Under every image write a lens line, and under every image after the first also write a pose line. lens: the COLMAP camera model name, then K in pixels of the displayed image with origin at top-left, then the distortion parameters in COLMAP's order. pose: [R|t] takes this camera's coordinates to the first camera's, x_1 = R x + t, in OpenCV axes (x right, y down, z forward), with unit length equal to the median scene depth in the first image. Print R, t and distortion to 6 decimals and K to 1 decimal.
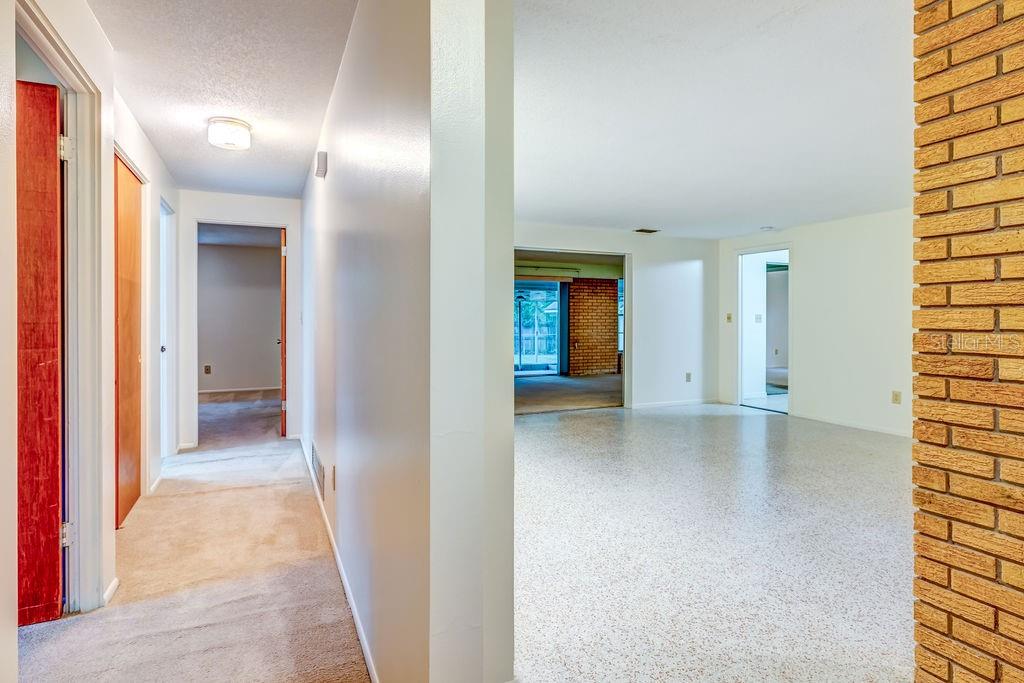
lens RADIAL K [[538.3, 0, 496.1], [0, 538.3, 319.7], [0, 0, 1]] dist [0.000524, -0.000009]
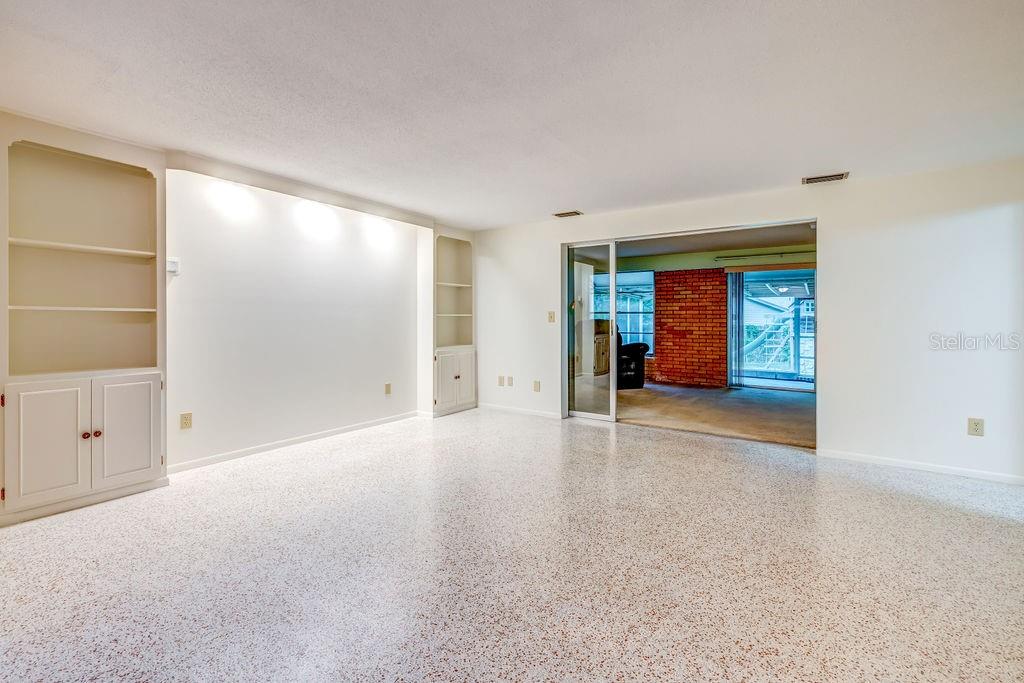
lens RADIAL K [[458.1, 0, 517.0], [0, 458.1, 320.7], [0, 0, 1]] dist [-0.002556, 0.000597]
pose [[0.531304, 0.004227, -0.847171, 1.087180], [-0.004242, 0.999988, 0.002329, 0.005654], [0.847171, 0.002356, 0.531315, 0.812245]]
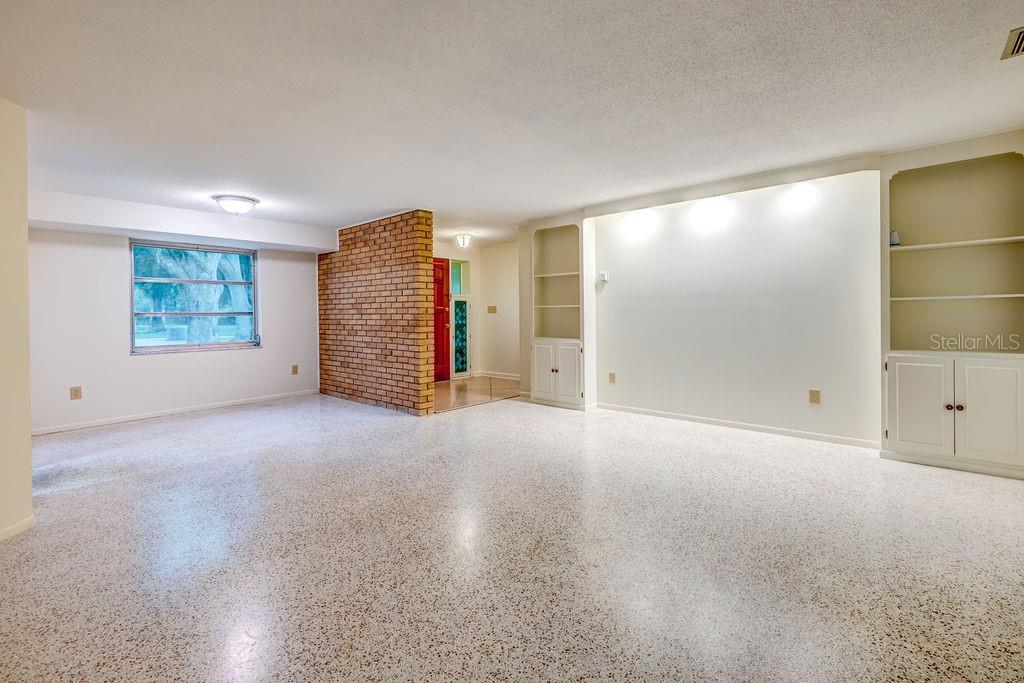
lens RADIAL K [[458.1, 0, 494.5], [0, 458.1, 314.3], [0, 0, 1]] dist [-0.002556, 0.000597]
pose [[-0.921543, 0.014342, -0.388011, 0.801236], [0.013412, 0.999897, 0.005106, 0.006813], [0.388044, -0.000498, -0.921641, 2.000658]]
